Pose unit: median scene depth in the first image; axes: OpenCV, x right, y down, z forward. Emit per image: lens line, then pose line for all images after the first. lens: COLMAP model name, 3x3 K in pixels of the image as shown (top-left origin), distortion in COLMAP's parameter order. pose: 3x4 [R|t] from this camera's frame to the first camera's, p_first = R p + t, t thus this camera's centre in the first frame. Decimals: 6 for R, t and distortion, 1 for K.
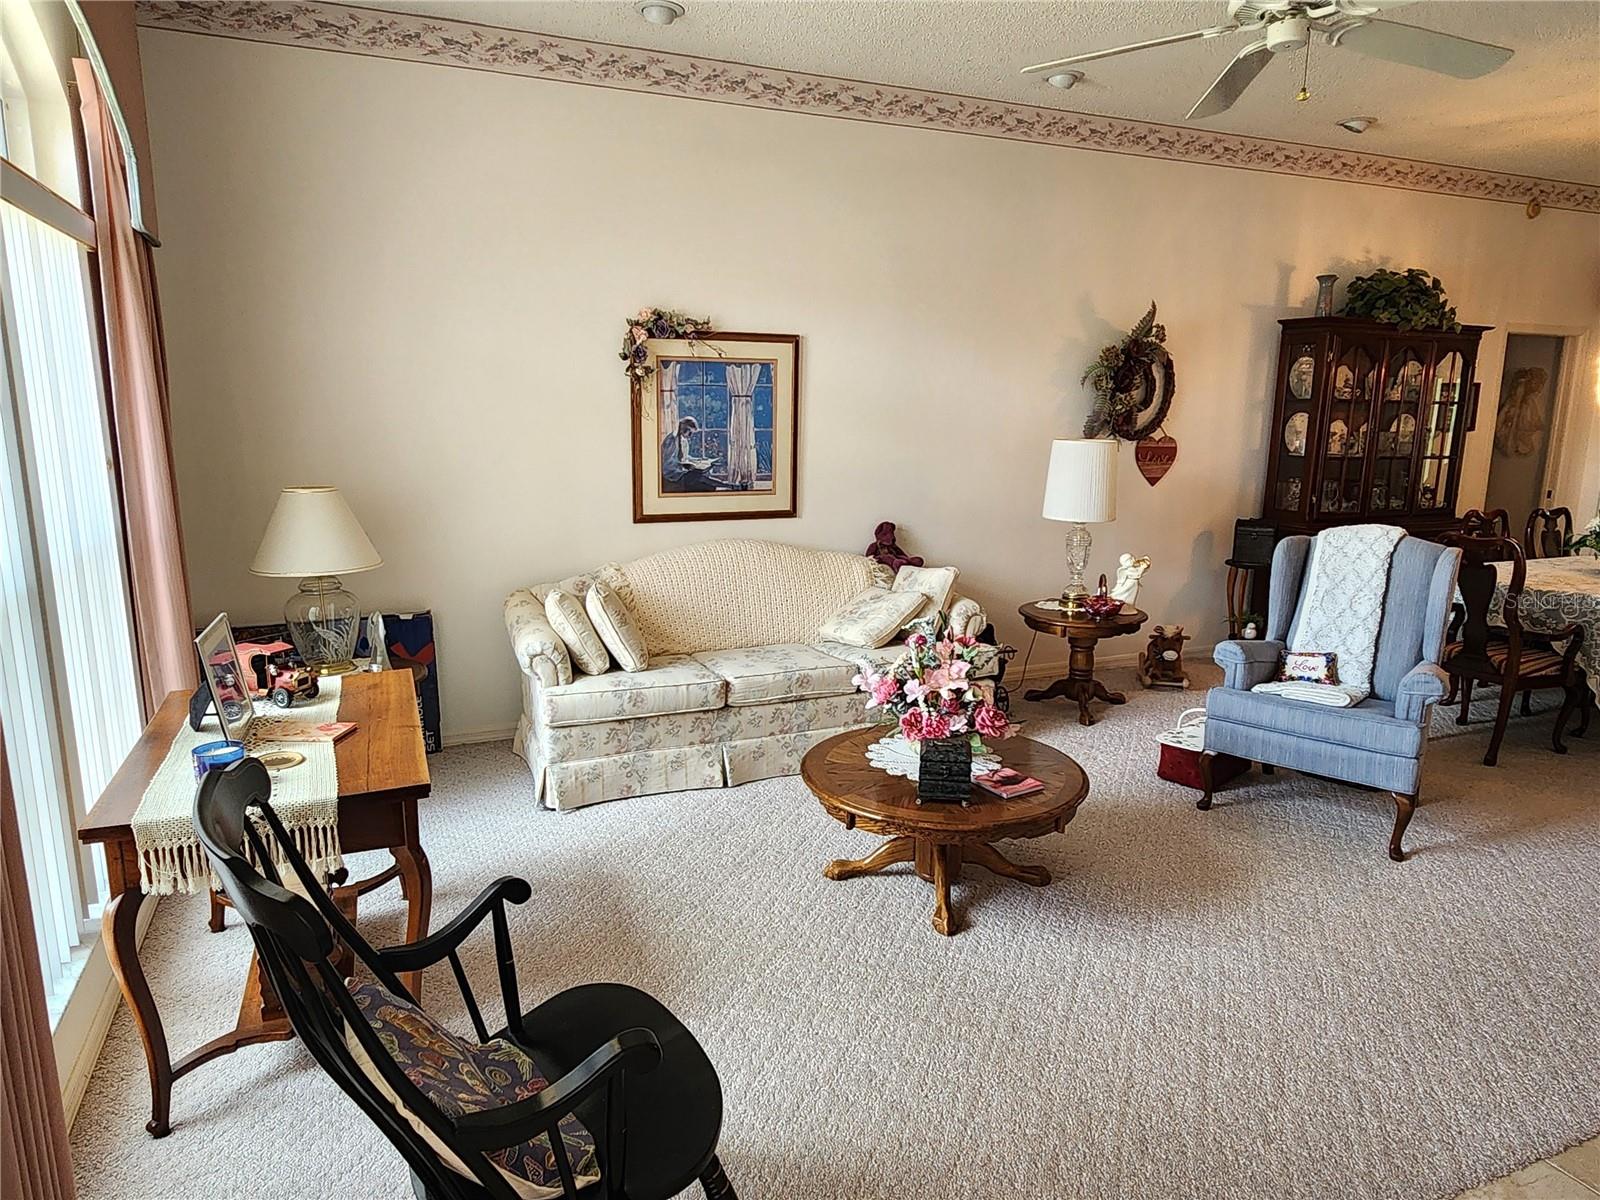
lens RADIAL K [[1021.5, 0, 790.9], [0, 1021.5, 604.1], [0, 0, 1]] dist [0.007760, -0.008668]
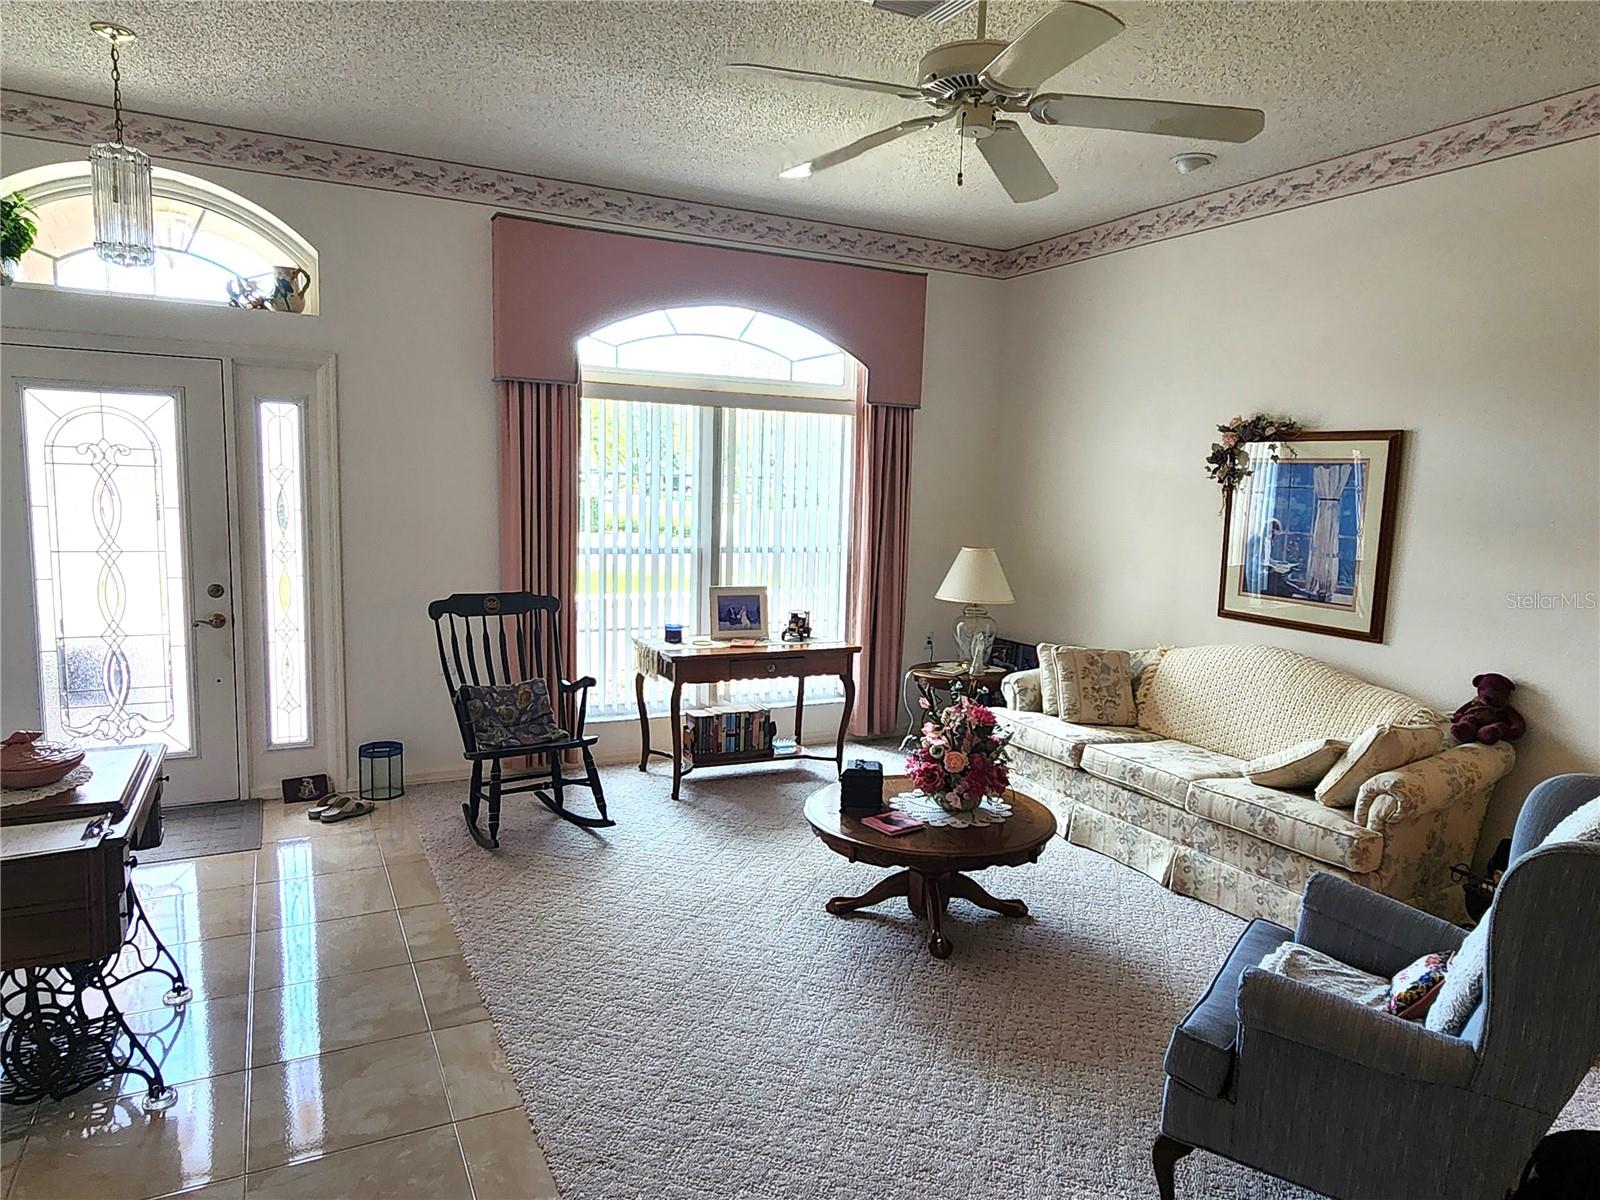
lens RADIAL K [[1021.5, 0, 788.8], [0, 1021.5, 596.9], [0, 0, 1]] dist [0.007760, -0.008668]
pose [[0.066505, 0.121247, -0.990392, 0.848641], [-0.205146, 0.973045, 0.105348, -0.116282], [0.976469, 0.196169, 0.089585, 0.461423]]
